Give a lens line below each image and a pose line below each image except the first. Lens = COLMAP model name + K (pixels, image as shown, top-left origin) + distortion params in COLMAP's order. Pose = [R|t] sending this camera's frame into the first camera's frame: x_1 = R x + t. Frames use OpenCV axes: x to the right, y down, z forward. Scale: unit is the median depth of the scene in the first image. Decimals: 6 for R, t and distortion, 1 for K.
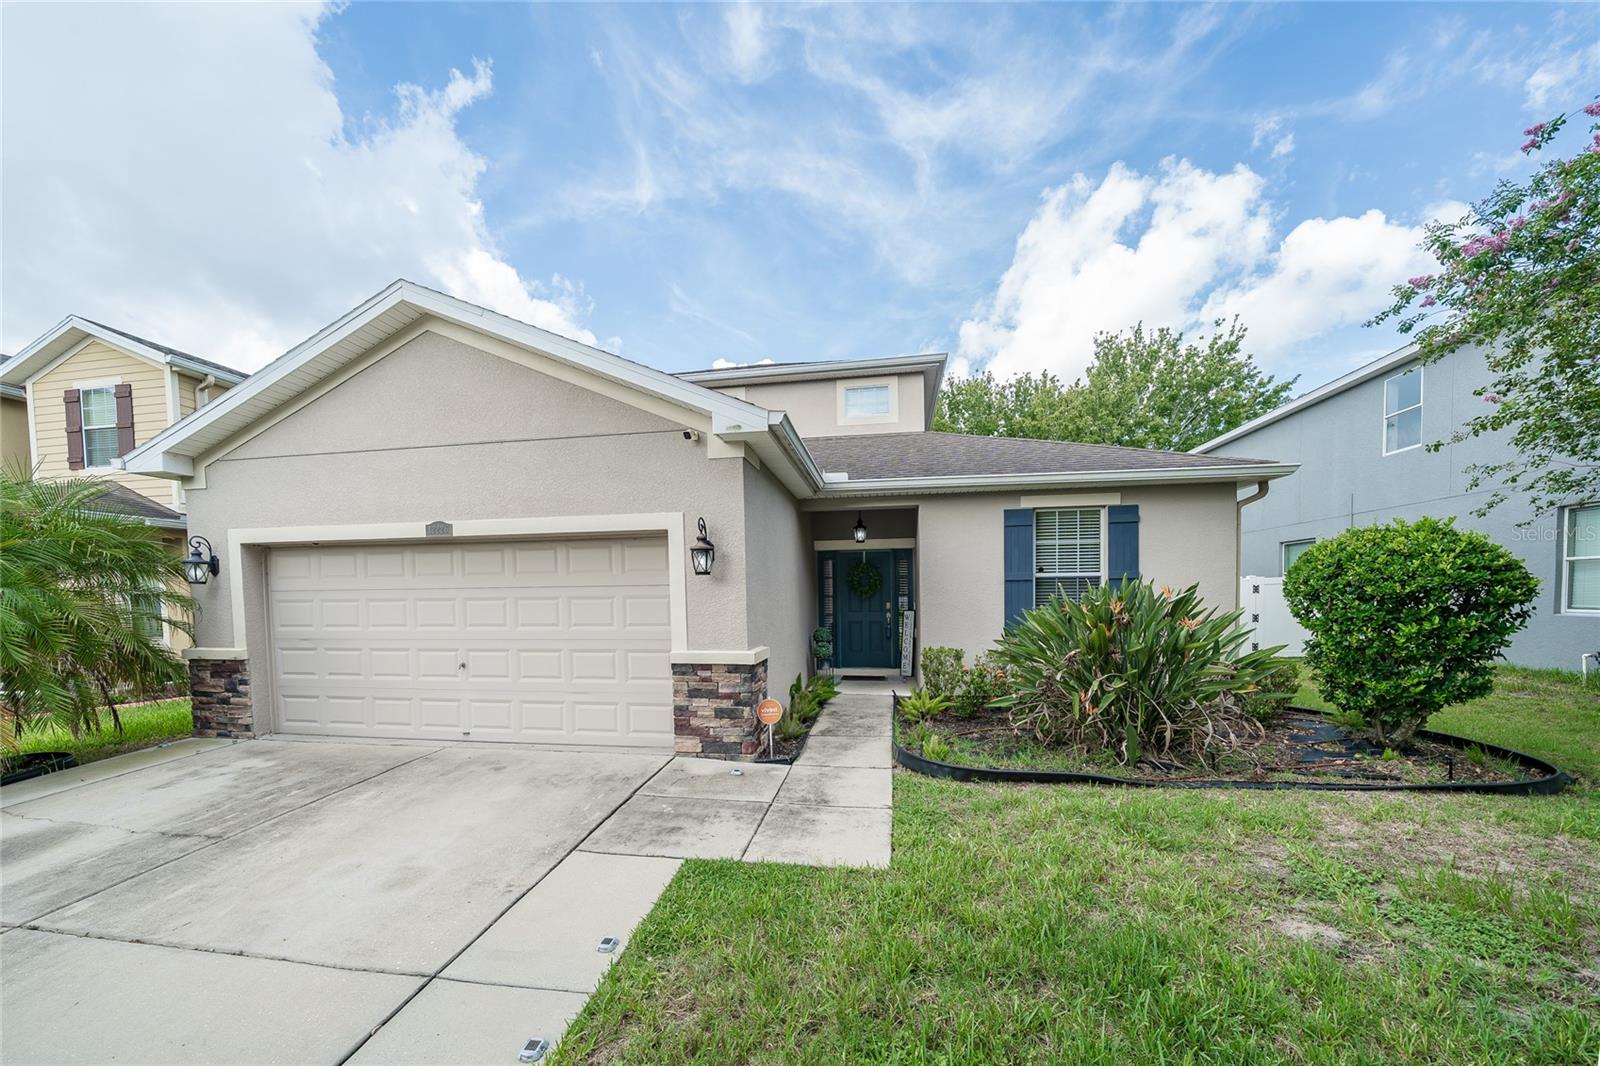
lens RADIAL K [[576.9, 0, 777.9], [0, 576.9, 623.5], [0, 0, 1]] dist [-0.005746, 0.000060]
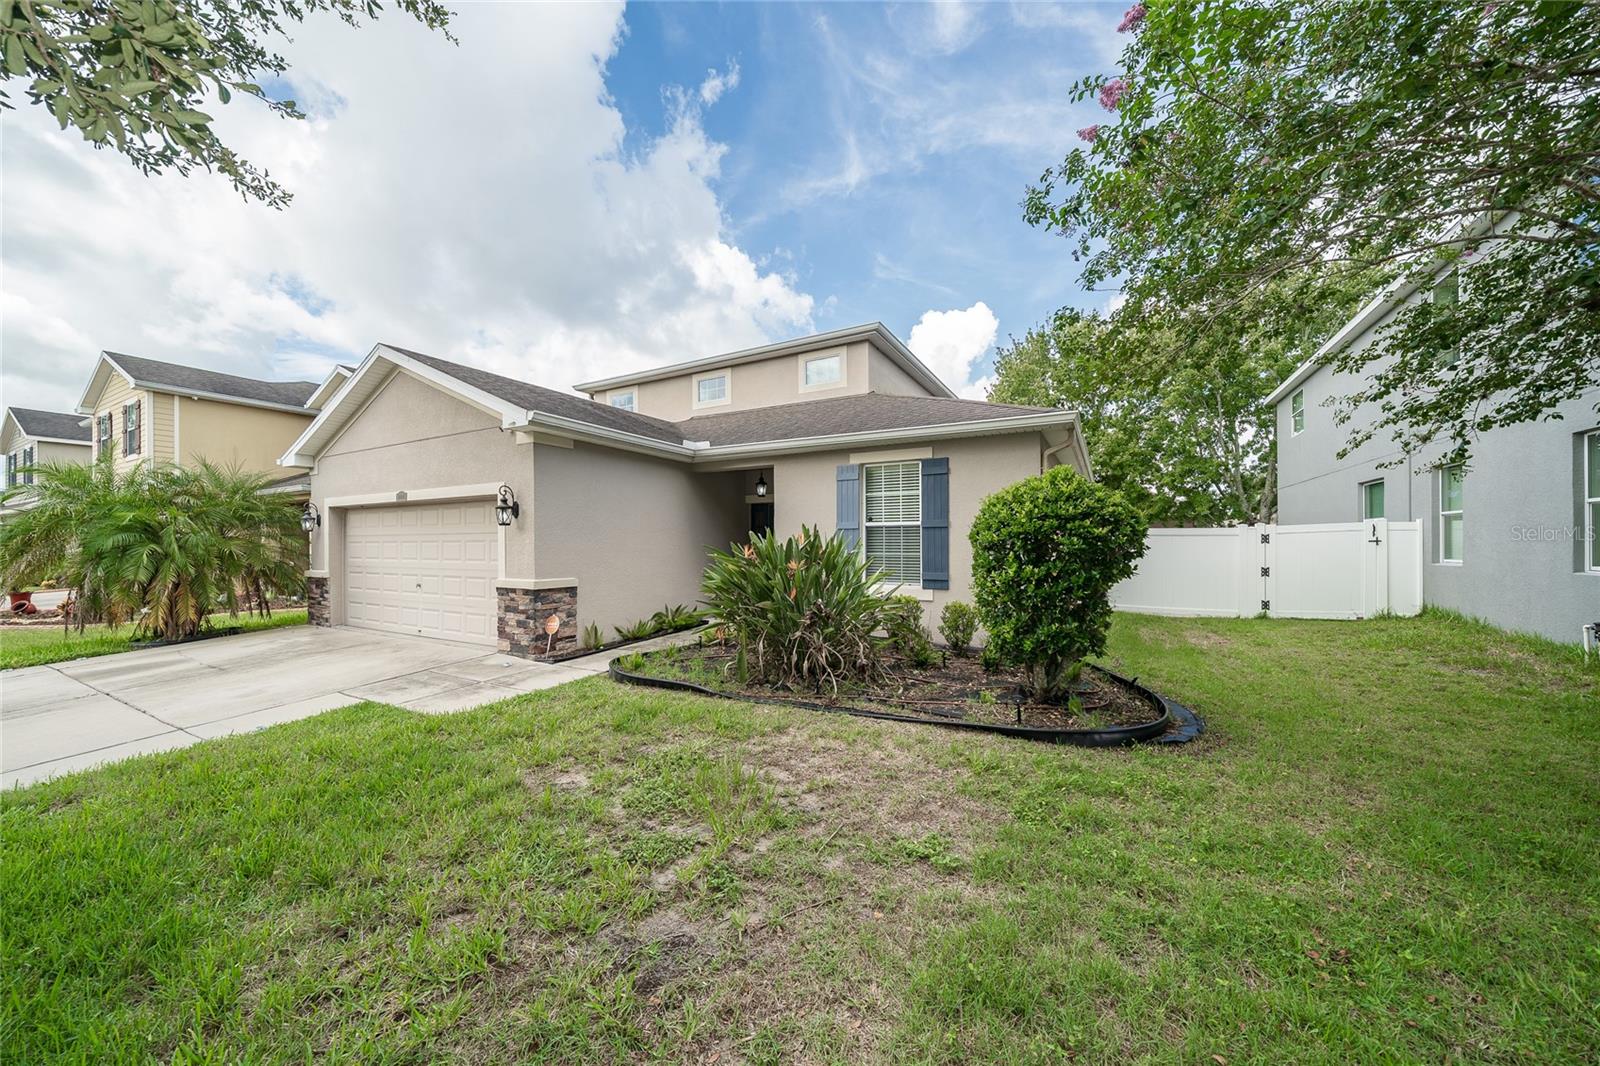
lens RADIAL K [[576.9, 0, 842.8], [0, 576.9, 544.6], [0, 0, 1]] dist [-0.005746, 0.000060]
pose [[0.945267, 0.008150, -0.326197, 0.681043], [-0.023345, 0.998815, -0.042695, 0.002983], [0.325463, 0.047973, 0.944337, -0.045552]]
